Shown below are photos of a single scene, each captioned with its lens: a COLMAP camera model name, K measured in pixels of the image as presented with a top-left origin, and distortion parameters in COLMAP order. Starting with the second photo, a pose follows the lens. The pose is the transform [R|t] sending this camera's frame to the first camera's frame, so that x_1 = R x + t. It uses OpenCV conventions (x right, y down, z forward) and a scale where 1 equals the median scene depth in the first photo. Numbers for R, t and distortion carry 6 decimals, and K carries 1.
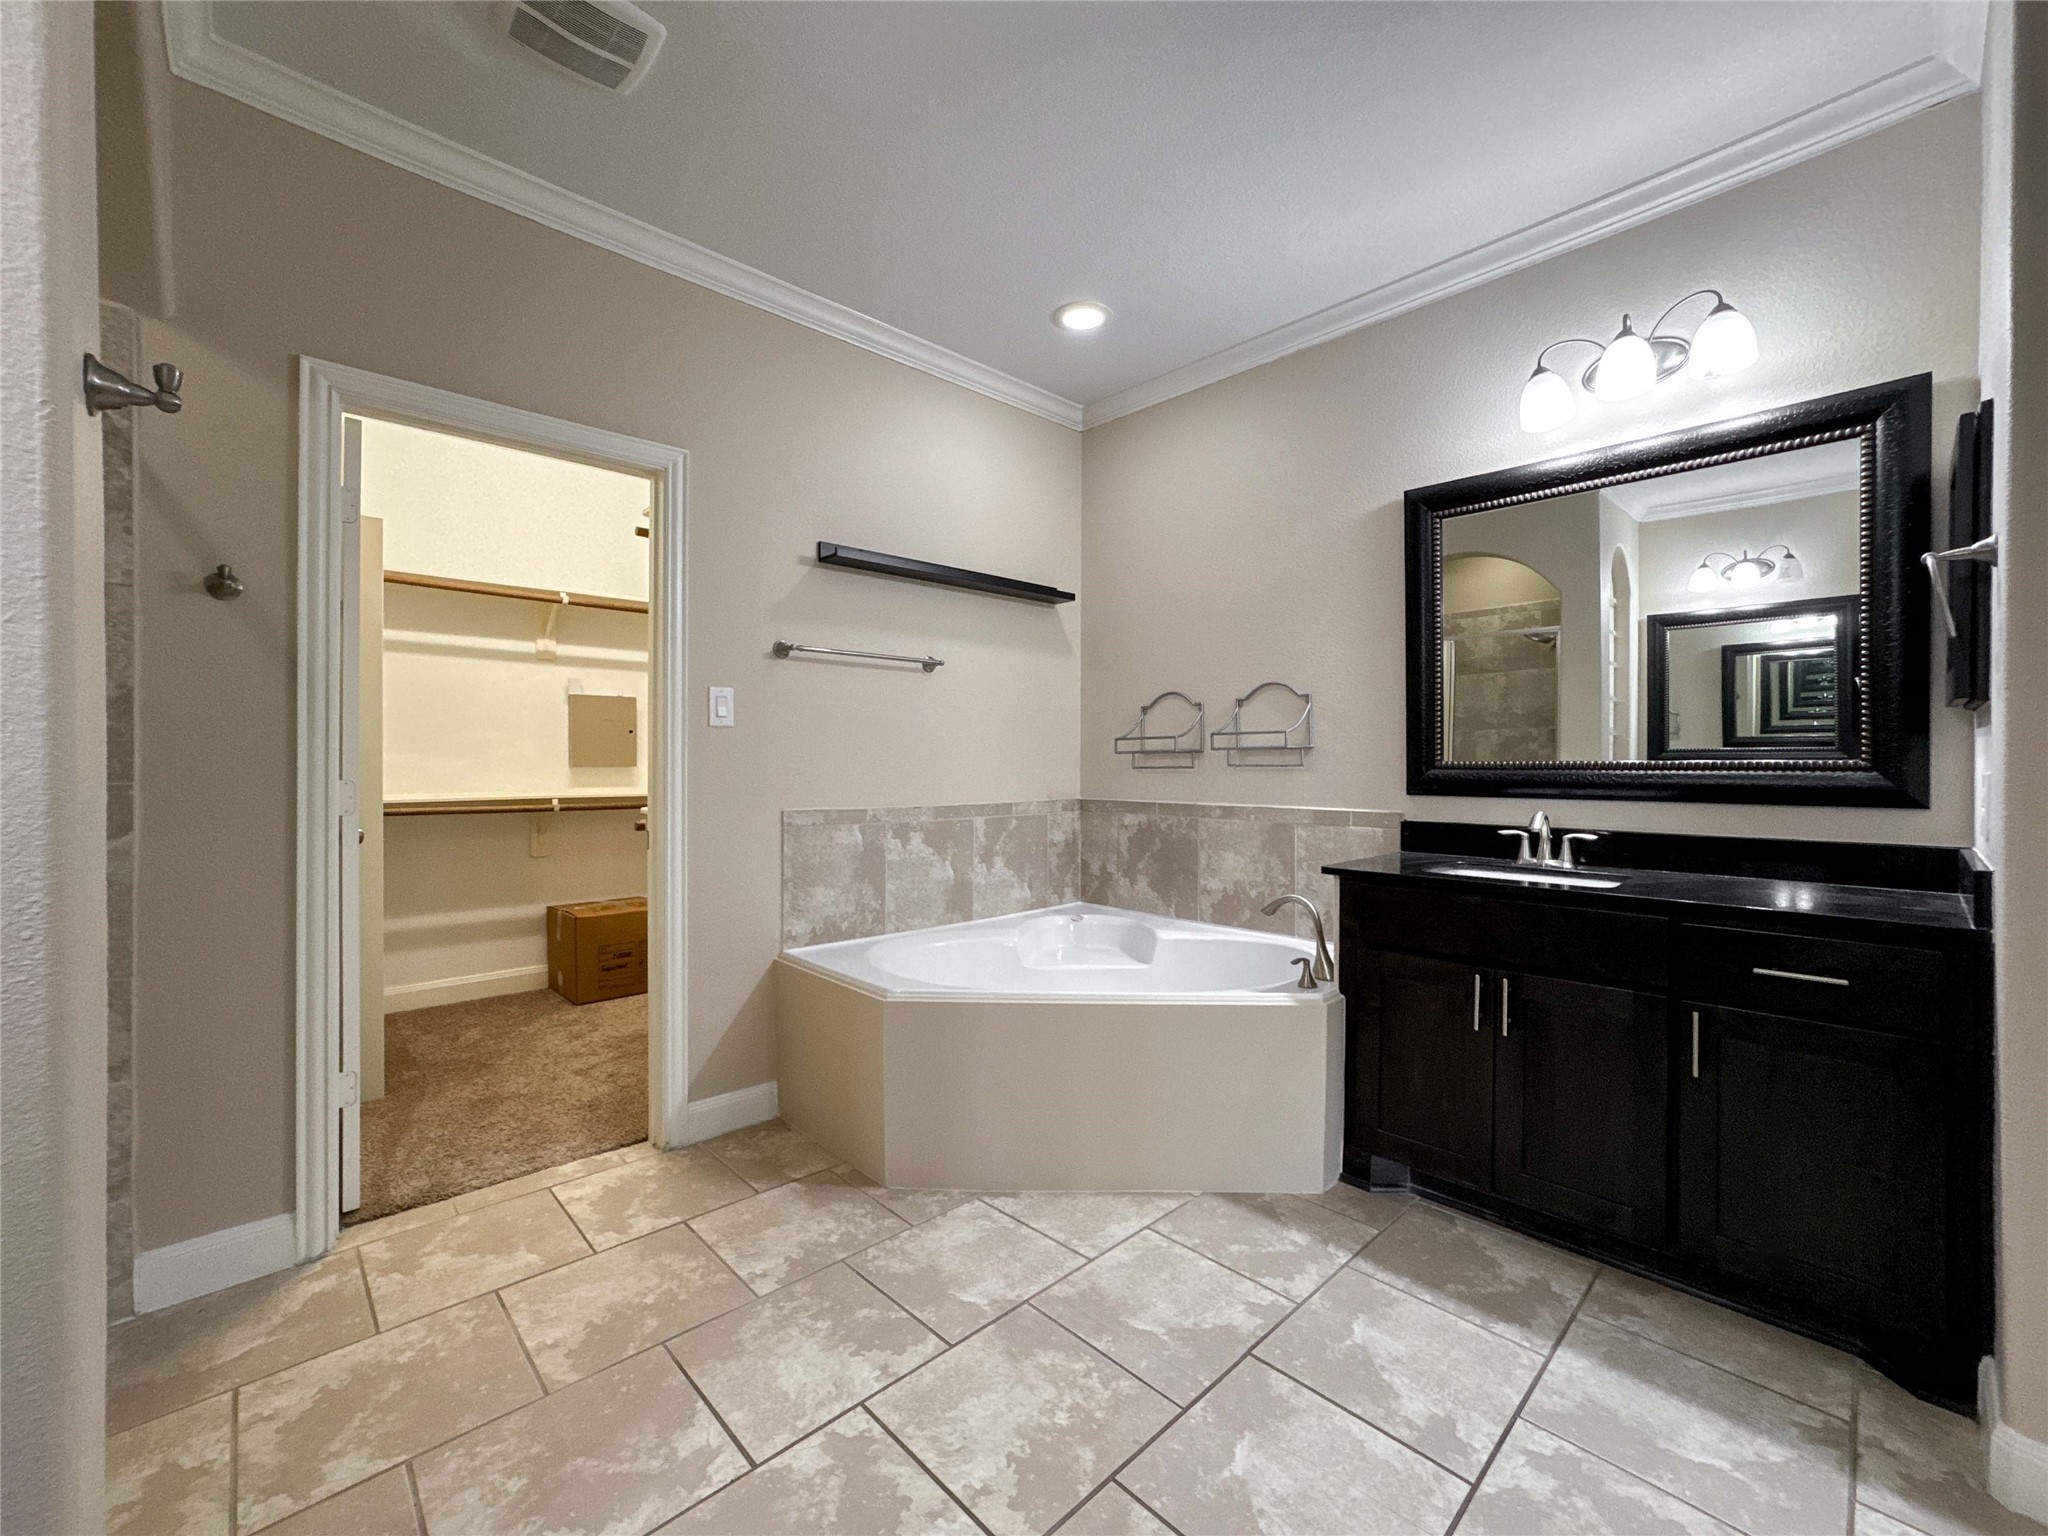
lens RADIAL K [[842.7, 0, 1020.8], [0, 842.7, 757.5], [0, 0, 1]] dist [-0.034754, 0.014589]
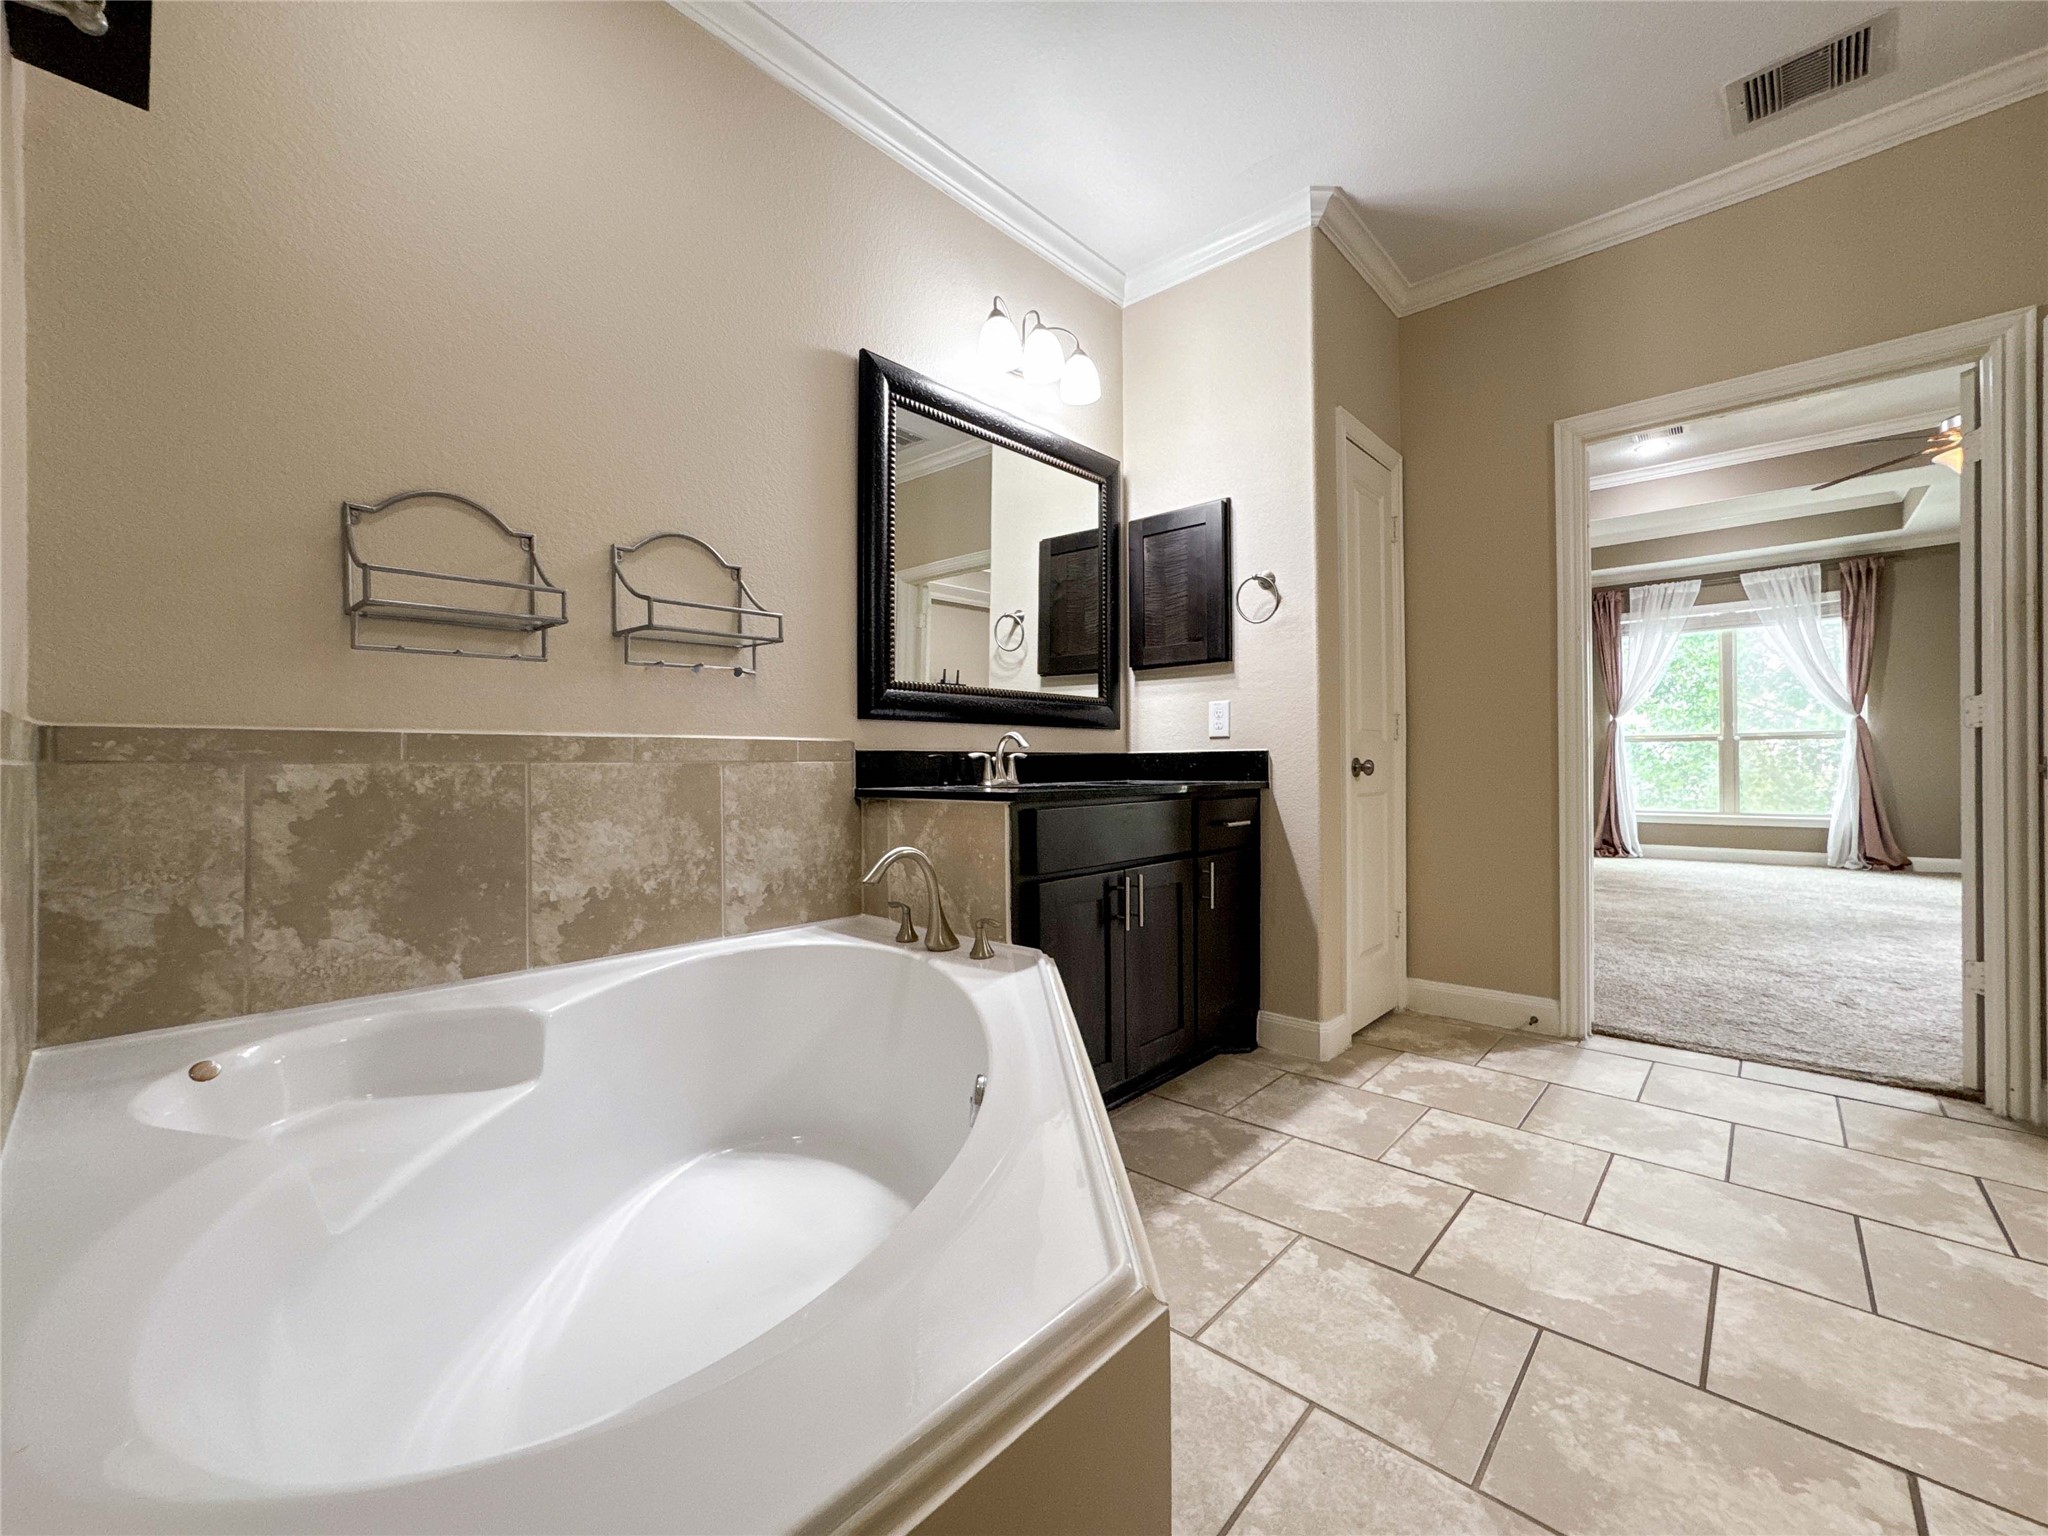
lens RADIAL K [[842.7, 0, 1020.0], [0, 842.7, 767.8], [0, 0, 1]] dist [-0.034754, 0.014589]
pose [[-0.076008, -0.000909, 0.997107, -0.424457], [0.002893, 0.999995, 0.001132, 0.105114], [-0.997103, 0.002971, -0.076005, 1.043232]]
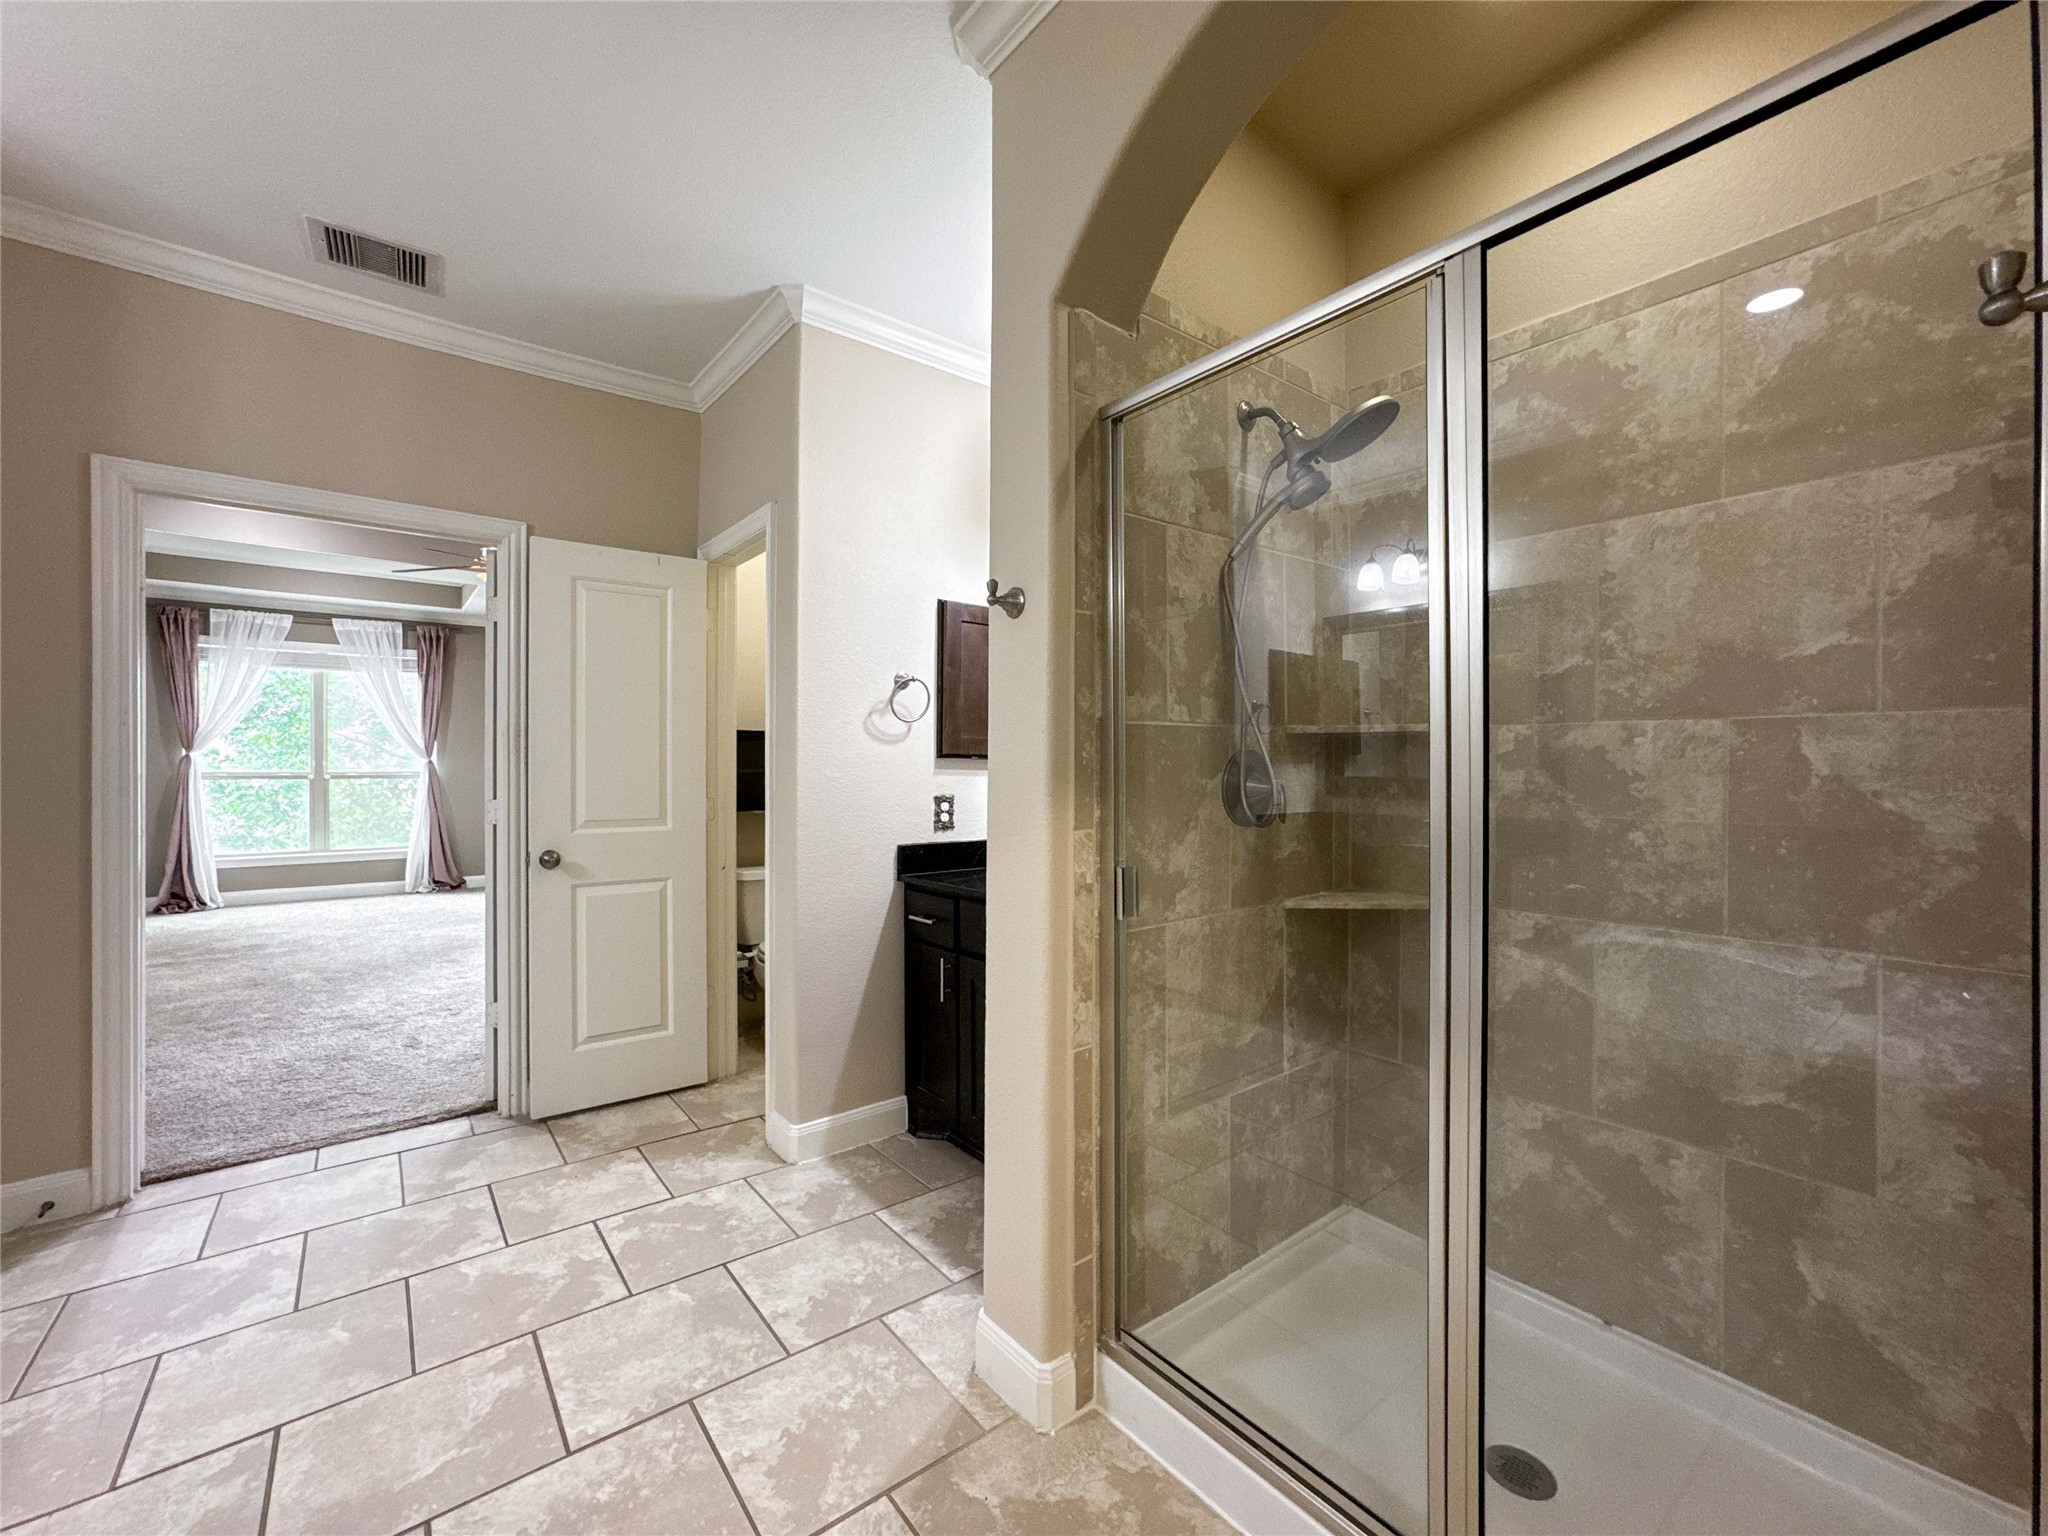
lens RADIAL K [[842.7, 0, 1022.4], [0, 842.7, 769.6], [0, 0, 1]] dist [-0.034754, 0.014589]
pose [[-0.996105, -0.004590, 0.088055, -0.460789], [-0.004689, 0.999989, -0.000917, -0.022664], [-0.088050, -0.001326, -0.996115, 1.048628]]
